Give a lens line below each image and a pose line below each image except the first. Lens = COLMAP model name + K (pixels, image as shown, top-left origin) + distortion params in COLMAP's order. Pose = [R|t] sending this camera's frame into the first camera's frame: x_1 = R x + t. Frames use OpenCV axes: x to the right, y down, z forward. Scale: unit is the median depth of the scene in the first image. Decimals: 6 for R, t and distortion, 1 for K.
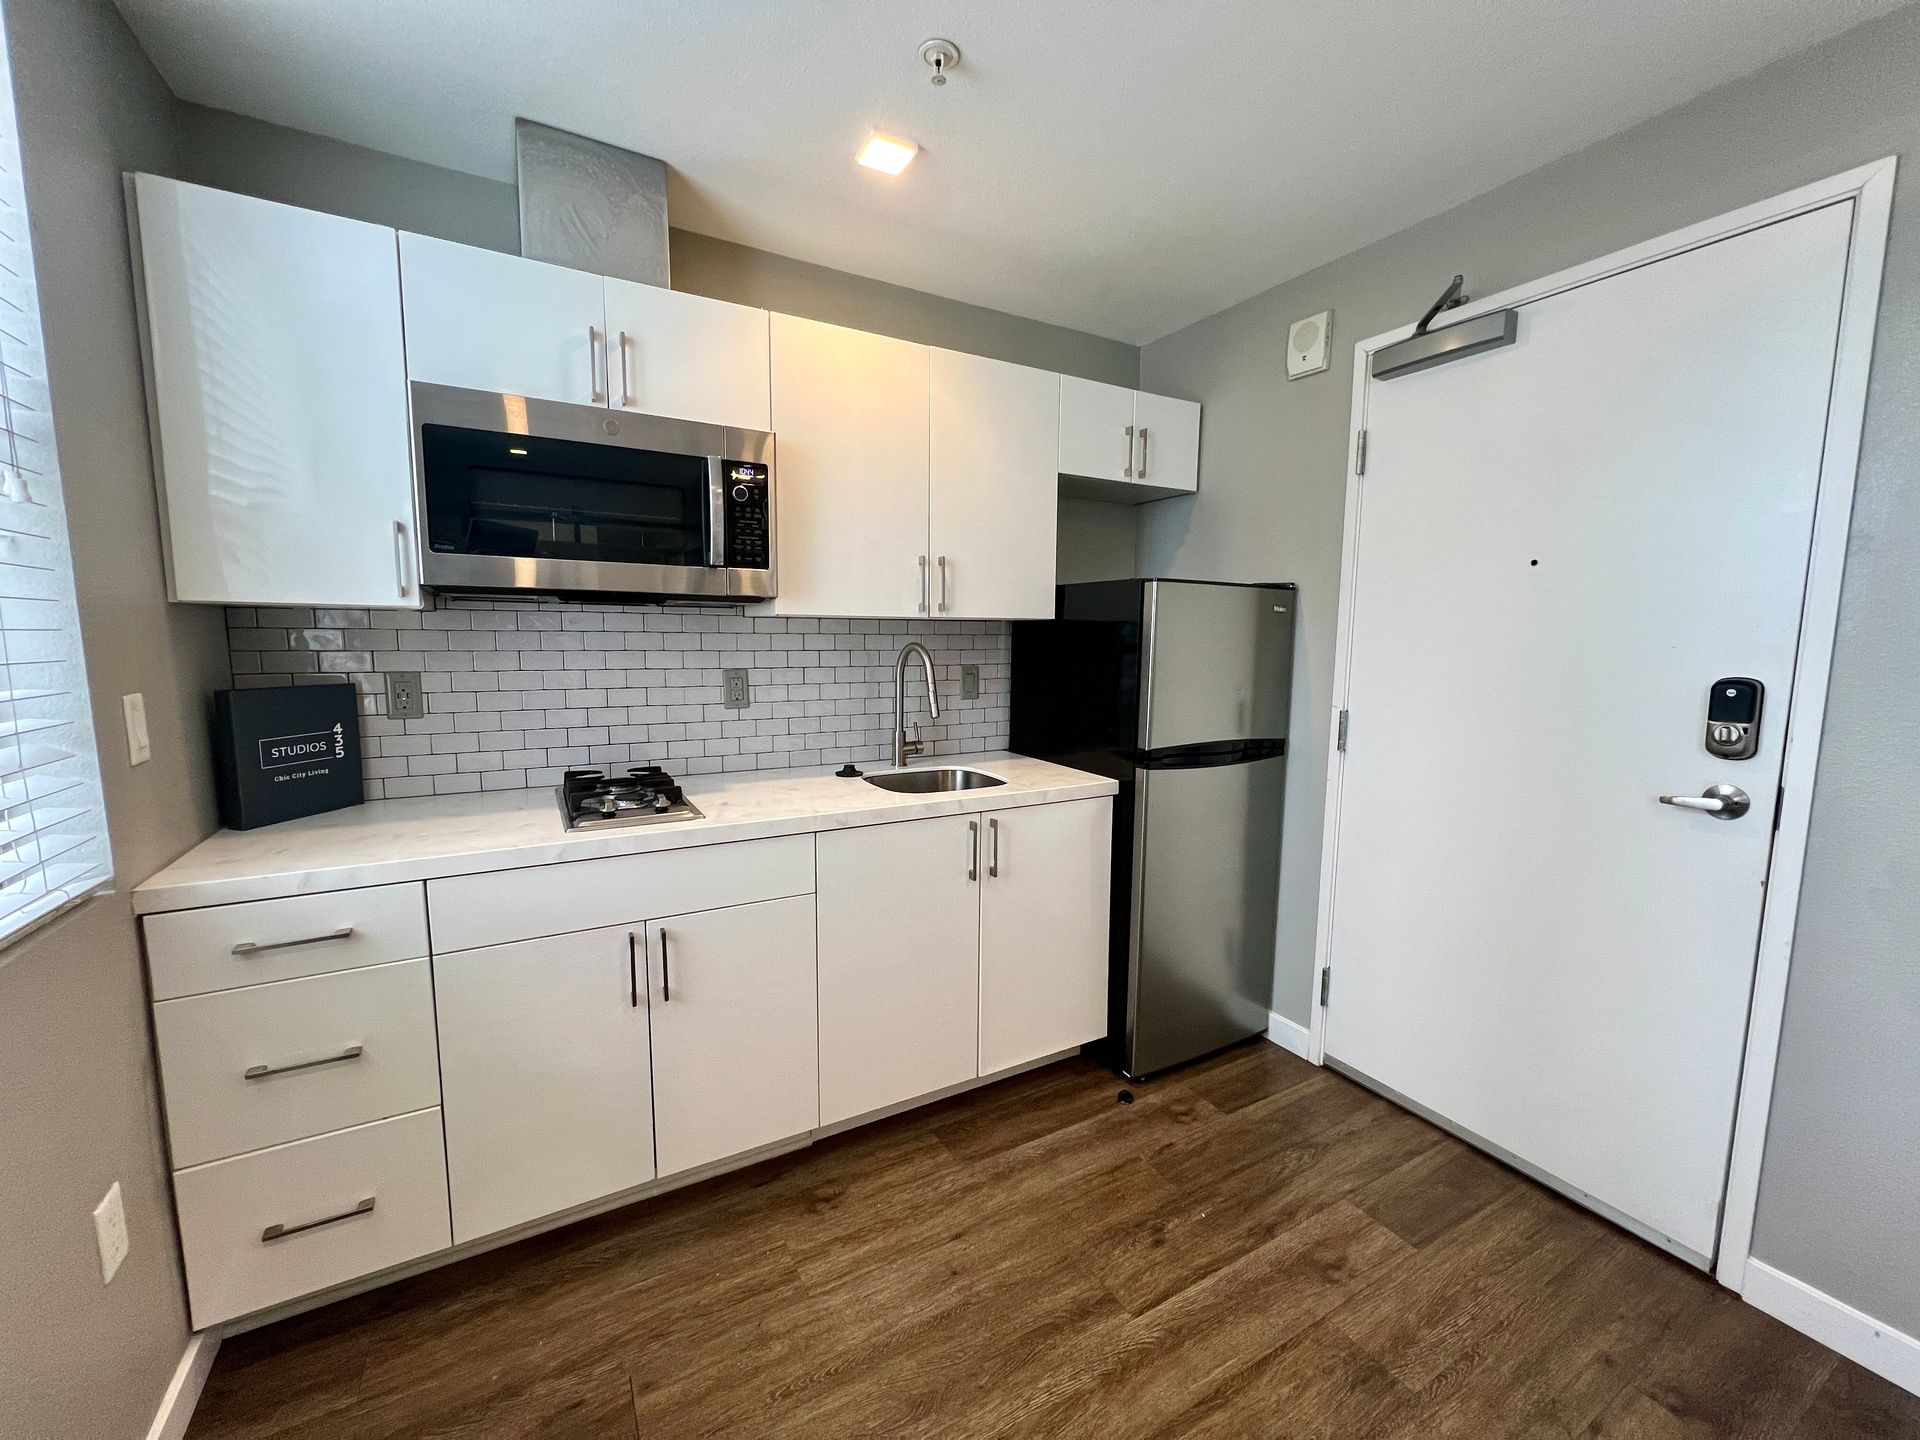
lens RADIAL K [[762.3, 0, 962.4], [0, 762.3, 722.8], [0, 0, 1]] dist [-0.004164, -0.000170]
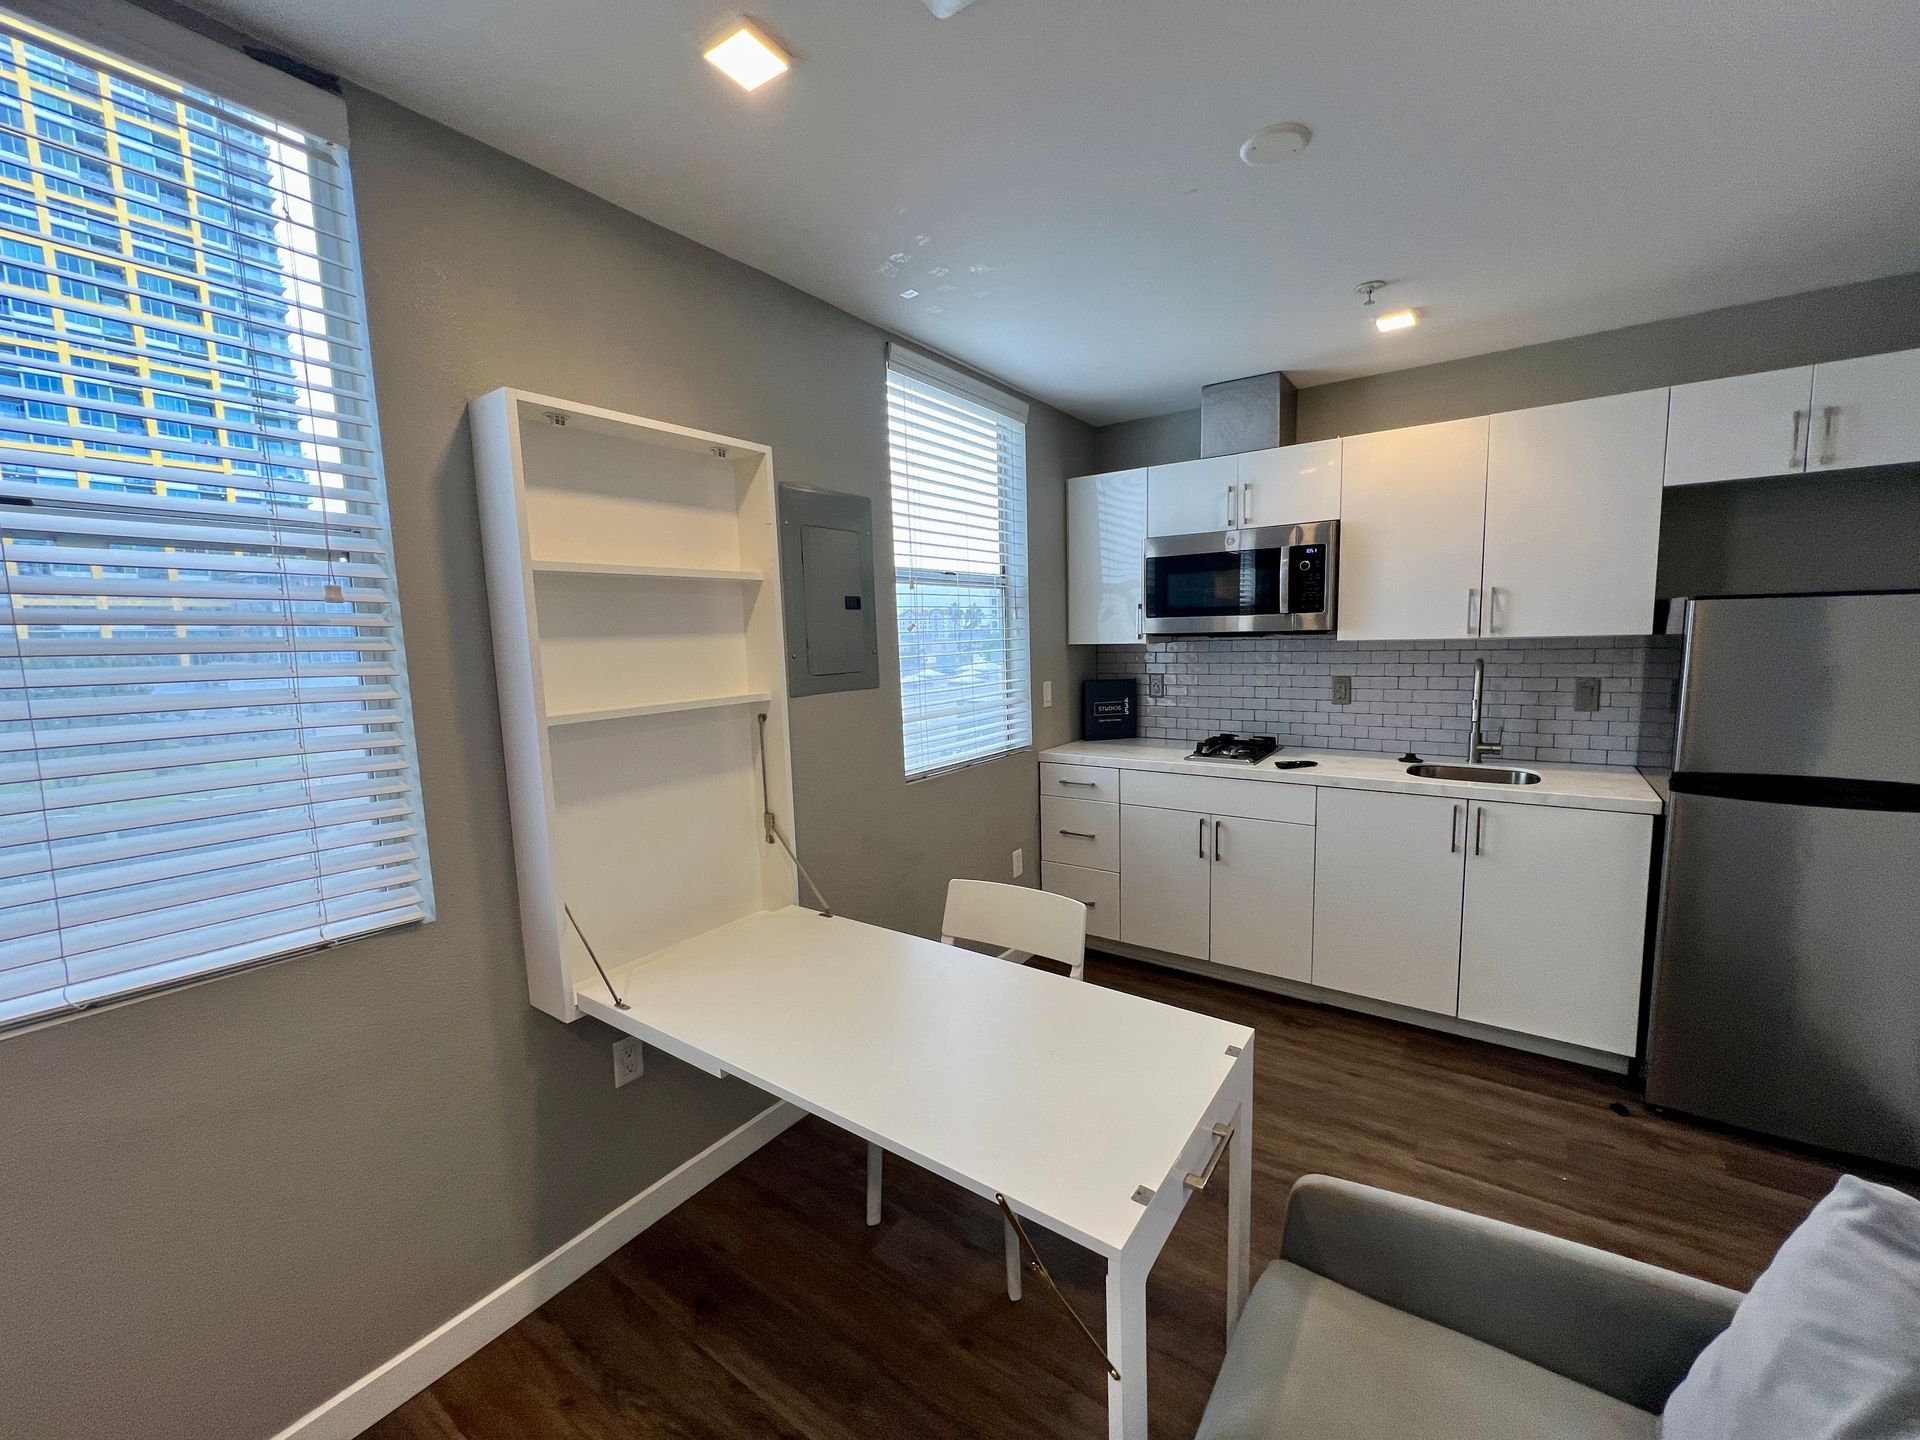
lens RADIAL K [[772.2, 0, 960.8], [0, 772.2, 724.9], [0, 0, 1]] dist [0.002503, 0.000127]
pose [[0.419452, 0.087268, -0.903573, 0.827787], [-0.073834, 0.995350, 0.061857, -0.019904], [0.904770, 0.040768, 0.423945, -0.284476]]
